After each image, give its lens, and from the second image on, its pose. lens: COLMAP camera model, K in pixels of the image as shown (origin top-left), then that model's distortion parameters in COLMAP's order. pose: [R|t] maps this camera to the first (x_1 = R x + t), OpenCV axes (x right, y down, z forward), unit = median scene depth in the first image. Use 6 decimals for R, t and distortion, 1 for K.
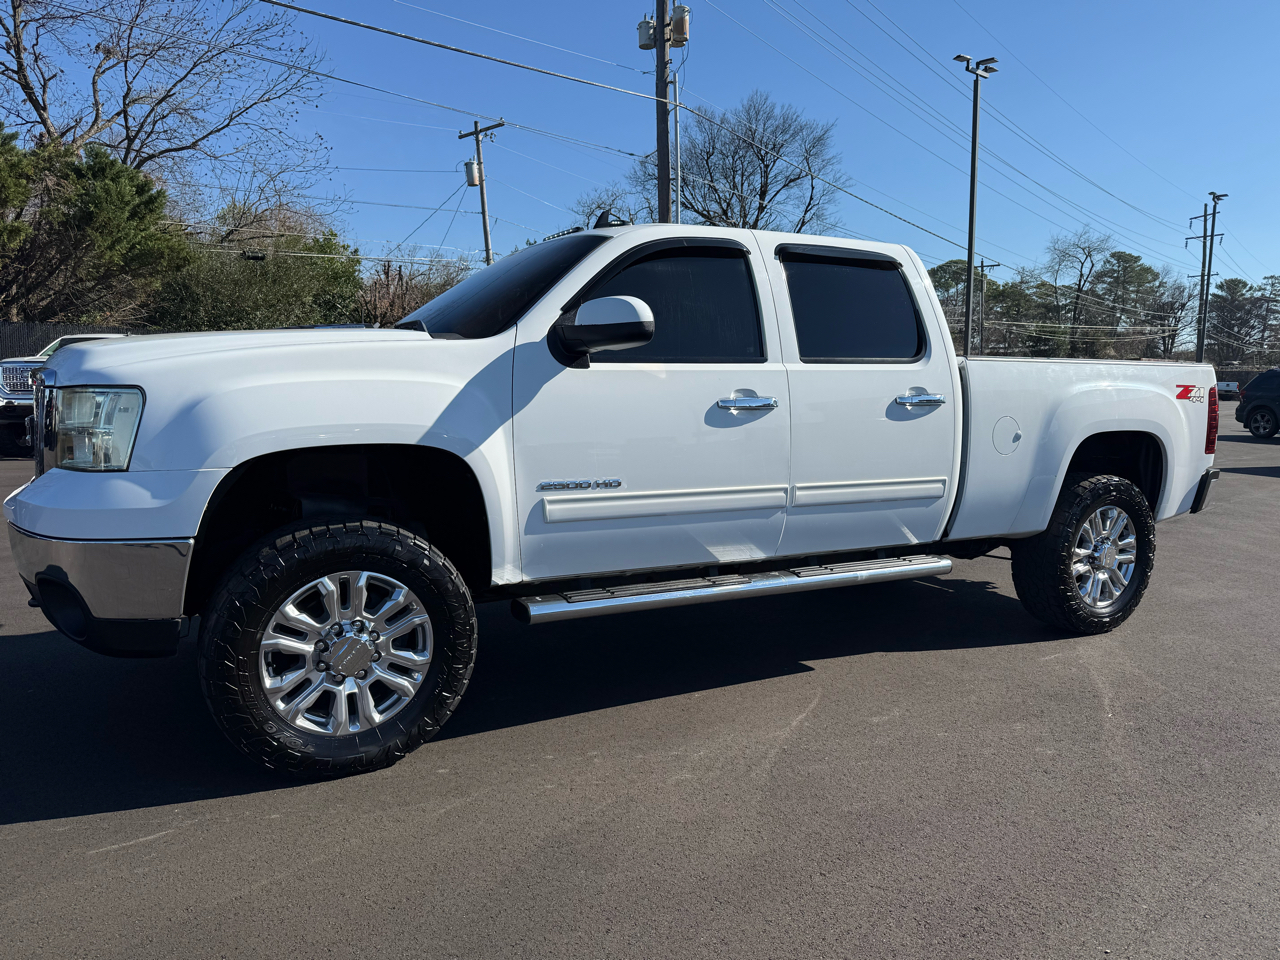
lens RADIAL K [[912.8, 0, 644.1], [0, 912.8, 479.5], [0, 0, 1]] dist [0.048752, -0.067212]
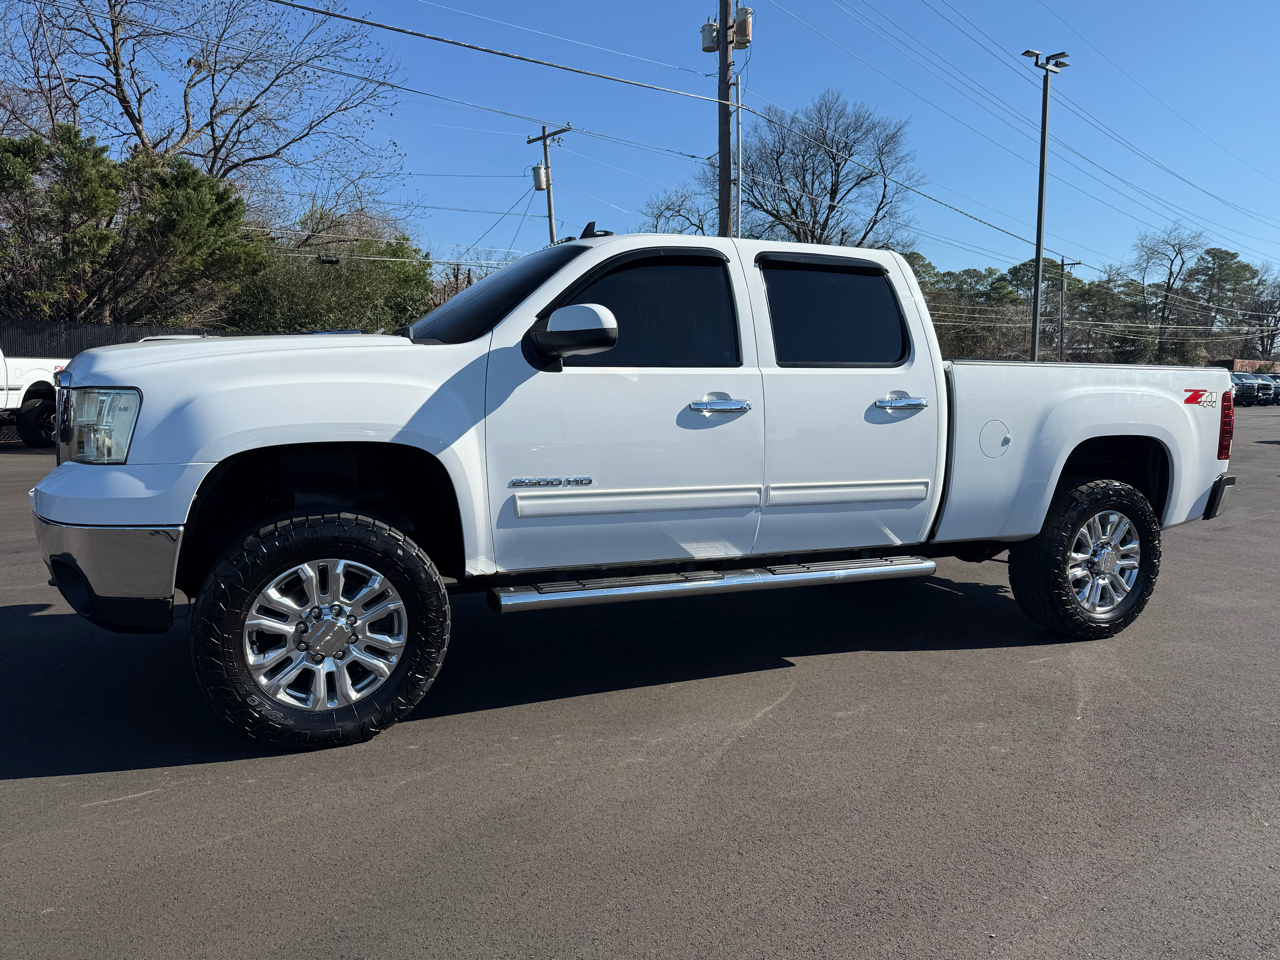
lens RADIAL K [[912.8, 0, 644.1], [0, 912.8, 479.5], [0, 0, 1]] dist [0.048752, -0.067212]
pose [[0.996779, 0.012242, -0.079251, 0.084475], [-0.012273, 0.999925, 0.000090, 0.000848], [0.079246, 0.000882, 0.996855, -0.031413]]
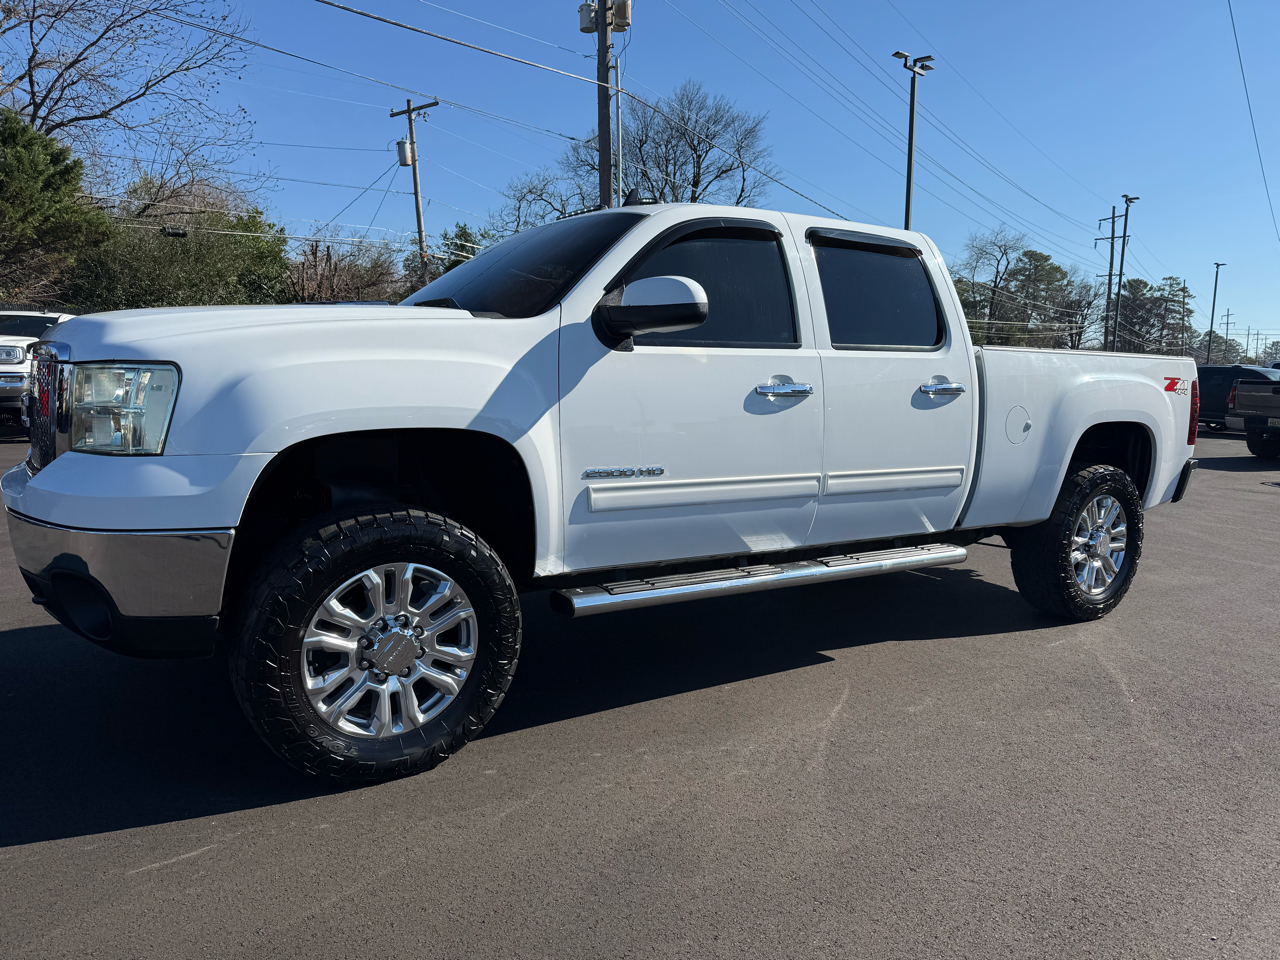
lens RADIAL K [[912.1, 0, 646.1], [0, 912.1, 481.6], [0, 0, 1]] dist [0.046520, -0.062534]
pose [[0.996366, 0.002338, 0.085140, -0.090107], [-0.003517, 0.999900, 0.013699, 0.001579], [-0.085100, -0.013949, 0.996275, 0.027747]]
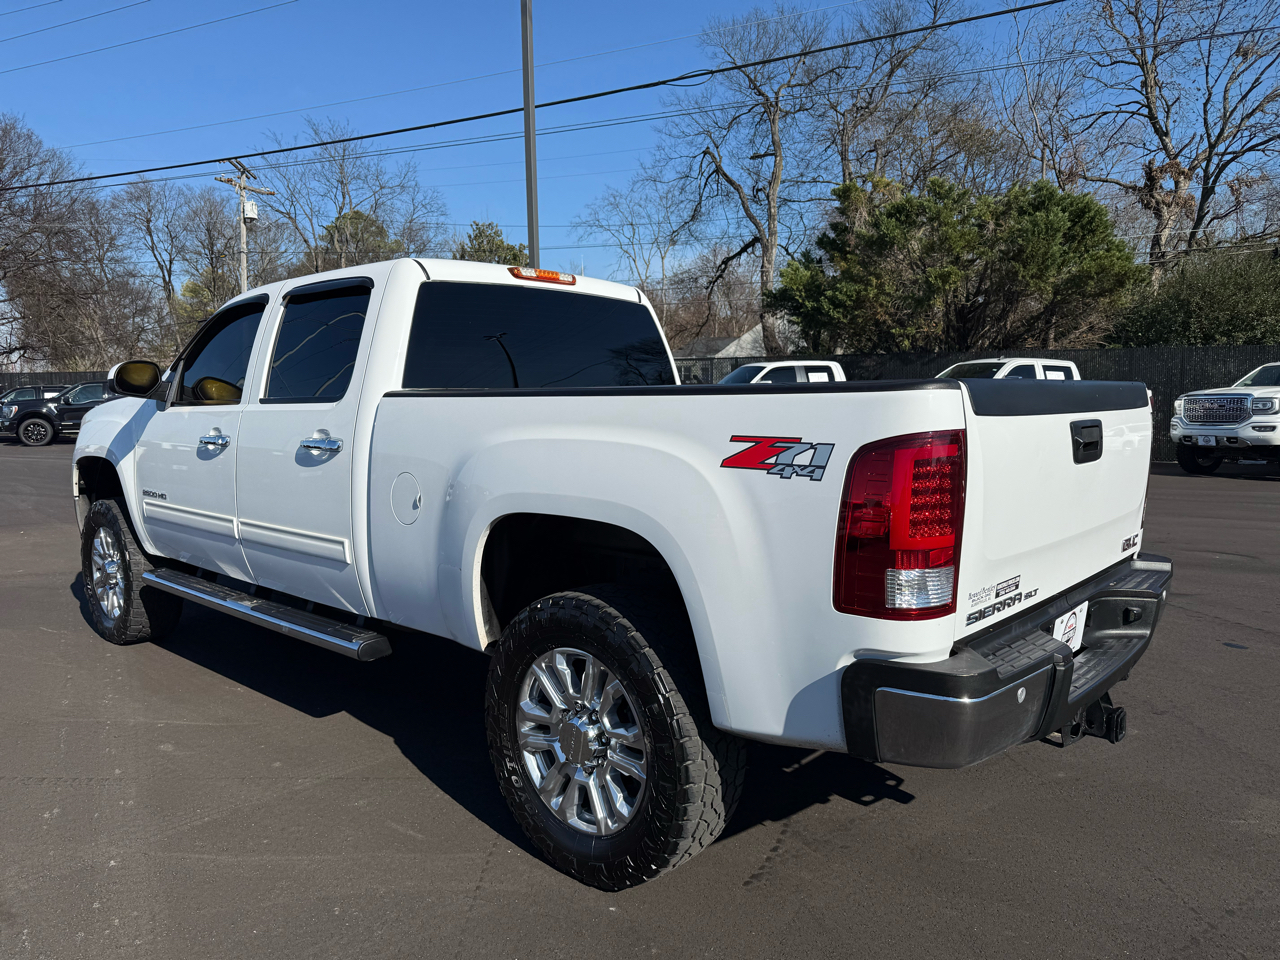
lens RADIAL K [[912.8, 0, 644.1], [0, 912.8, 479.5], [0, 0, 1]] dist [0.048752, -0.067212]
pose [[0.320683, 0.075141, -0.944201, 1.048777], [-0.088462, 0.994867, 0.049128, -0.106144], [0.943047, 0.067772, 0.325684, 0.868842]]
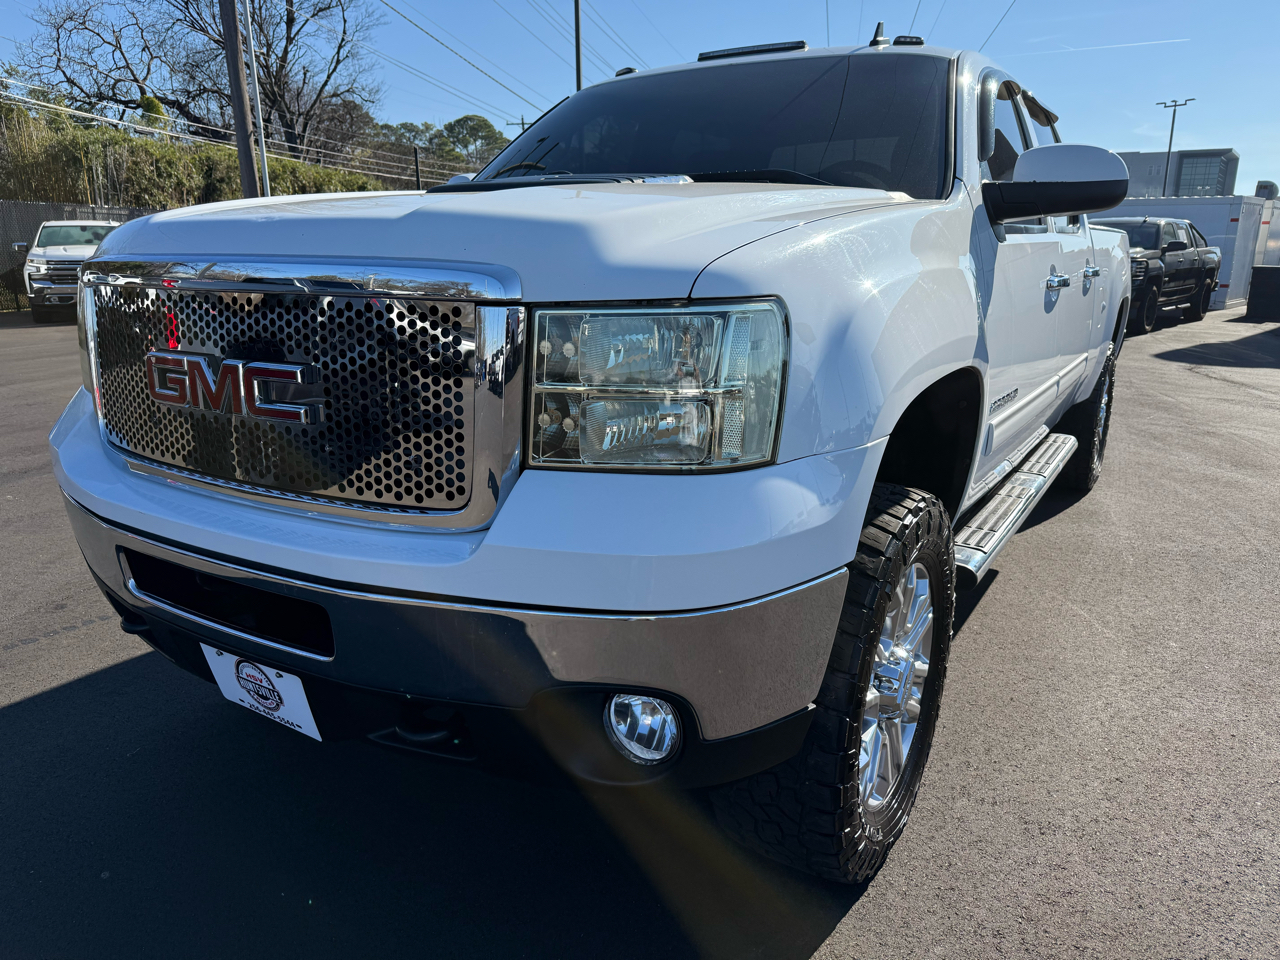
lens RADIAL K [[917.2, 0, 644.3], [0, 917.2, 481.8], [0, 0, 1]] dist [0.020914, -0.023917]
pose [[0.871751, -0.132253, 0.471761, -0.490896], [0.061165, 0.984723, 0.163032, -0.049431], [-0.486116, -0.113269, 0.866523, 0.327815]]
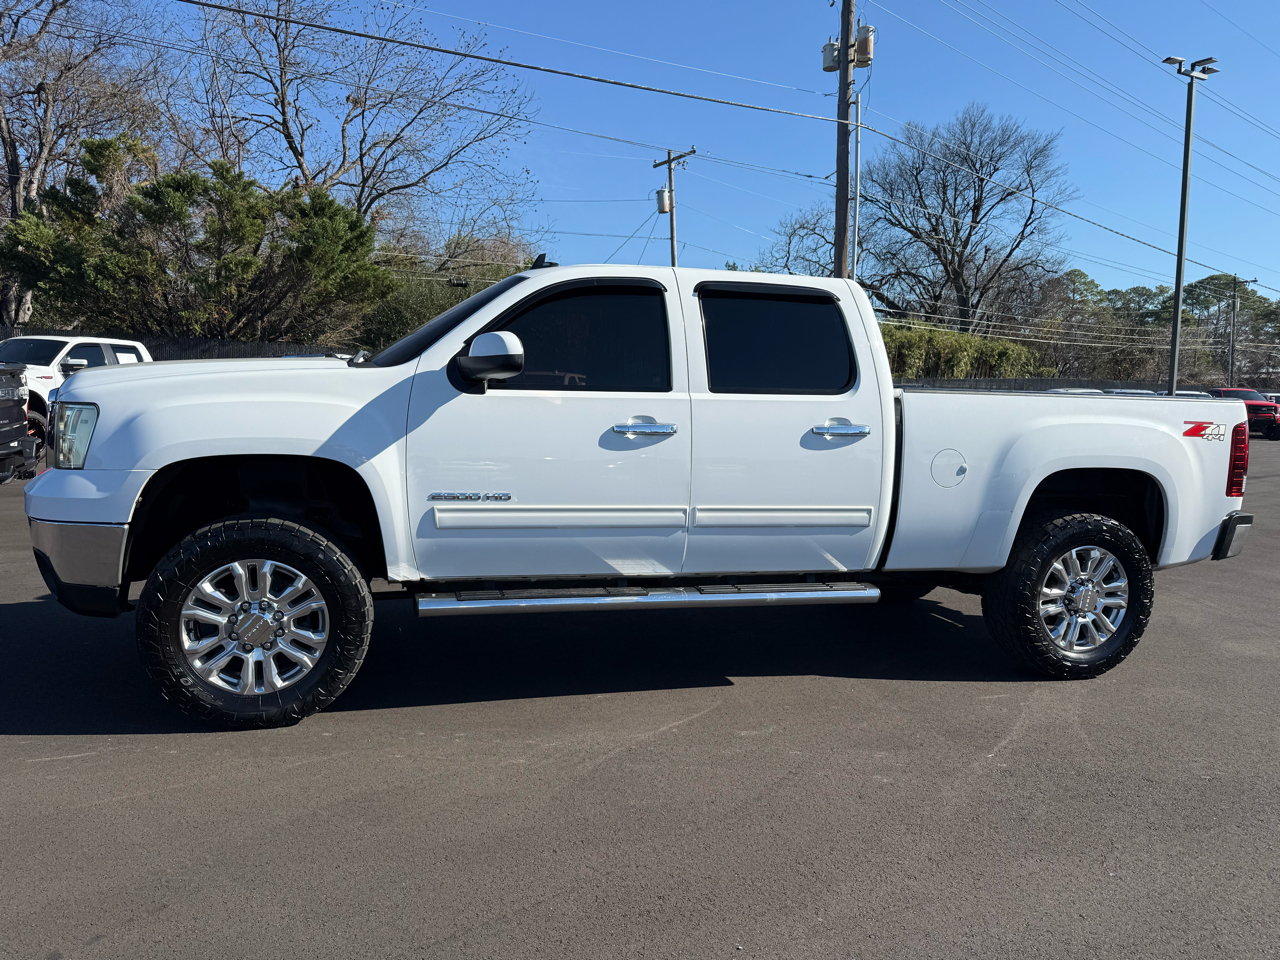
lens RADIAL K [[912.8, 0, 644.1], [0, 912.8, 479.5], [0, 0, 1]] dist [0.048752, -0.067212]
pose [[0.971931, 0.039516, -0.231923, 0.280542], [-0.044217, 0.998908, -0.015106, -0.005594], [0.231073, 0.024937, 0.972617, -0.038259]]
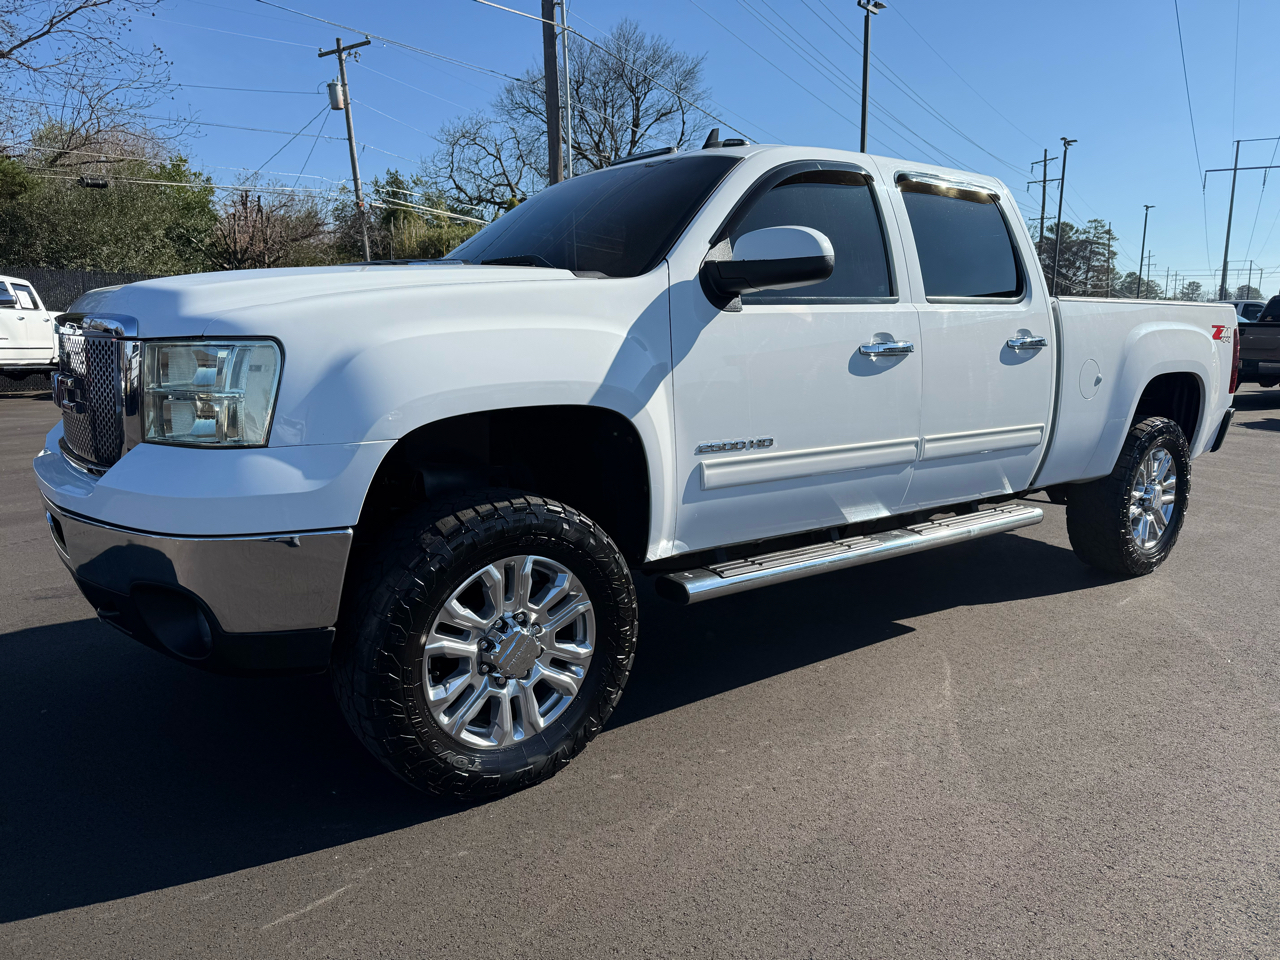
lens RADIAL K [[917.2, 0, 644.3], [0, 917.2, 481.8], [0, 0, 1]] dist [0.020914, -0.023917]
pose [[0.988120, -0.031385, 0.150443, -0.203775], [0.021409, 0.997491, 0.067476, -0.014155], [-0.152184, -0.063453, 0.986313, 0.096907]]
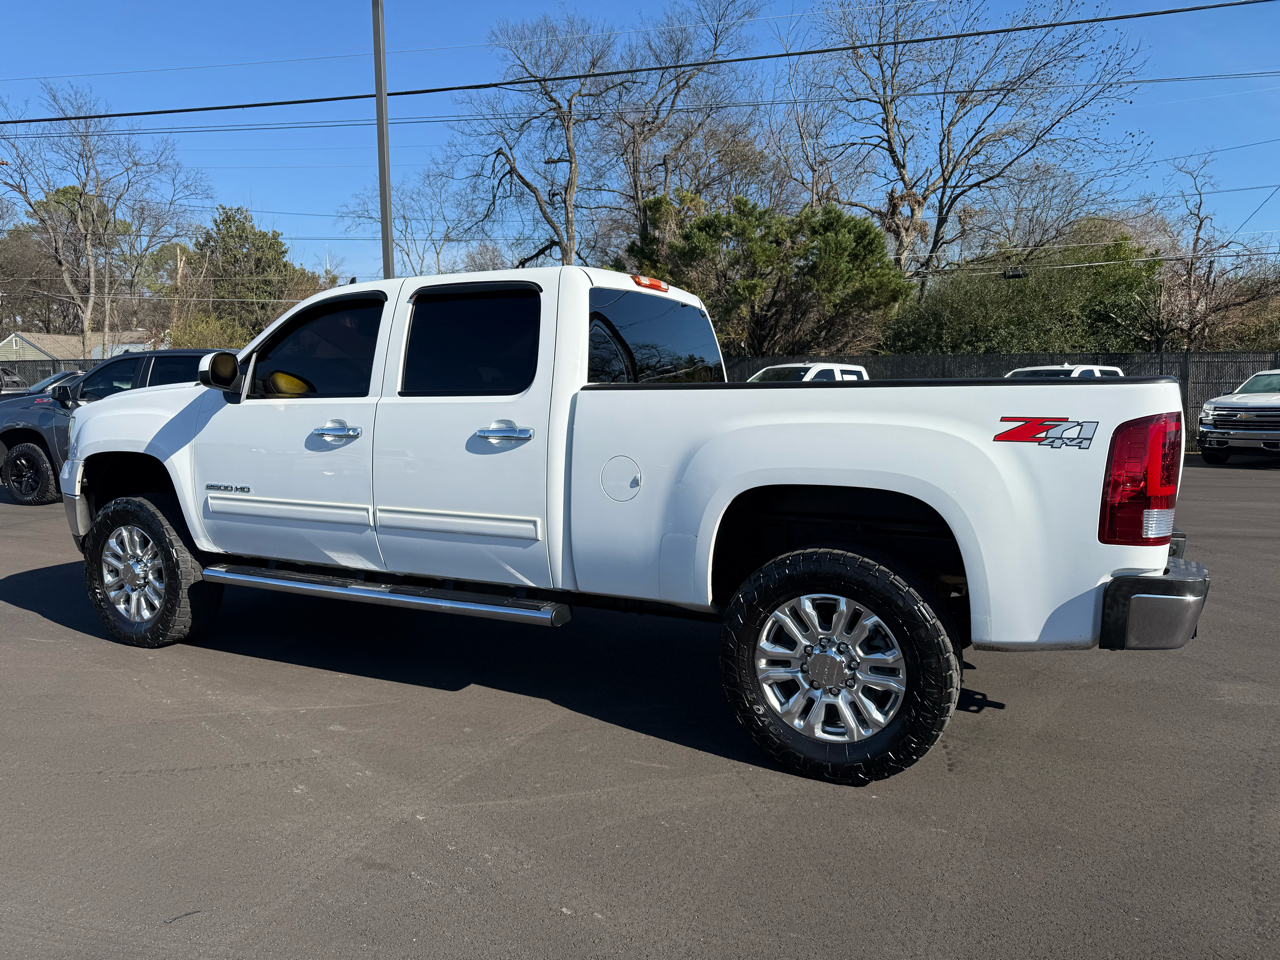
lens RADIAL K [[912.8, 0, 644.1], [0, 912.8, 479.5], [0, 0, 1]] dist [0.048752, -0.067212]
pose [[0.562970, 0.065642, -0.823866, 0.998997], [-0.077489, 0.996642, 0.026457, -0.064712], [0.822837, 0.048946, 0.566166, 0.507568]]
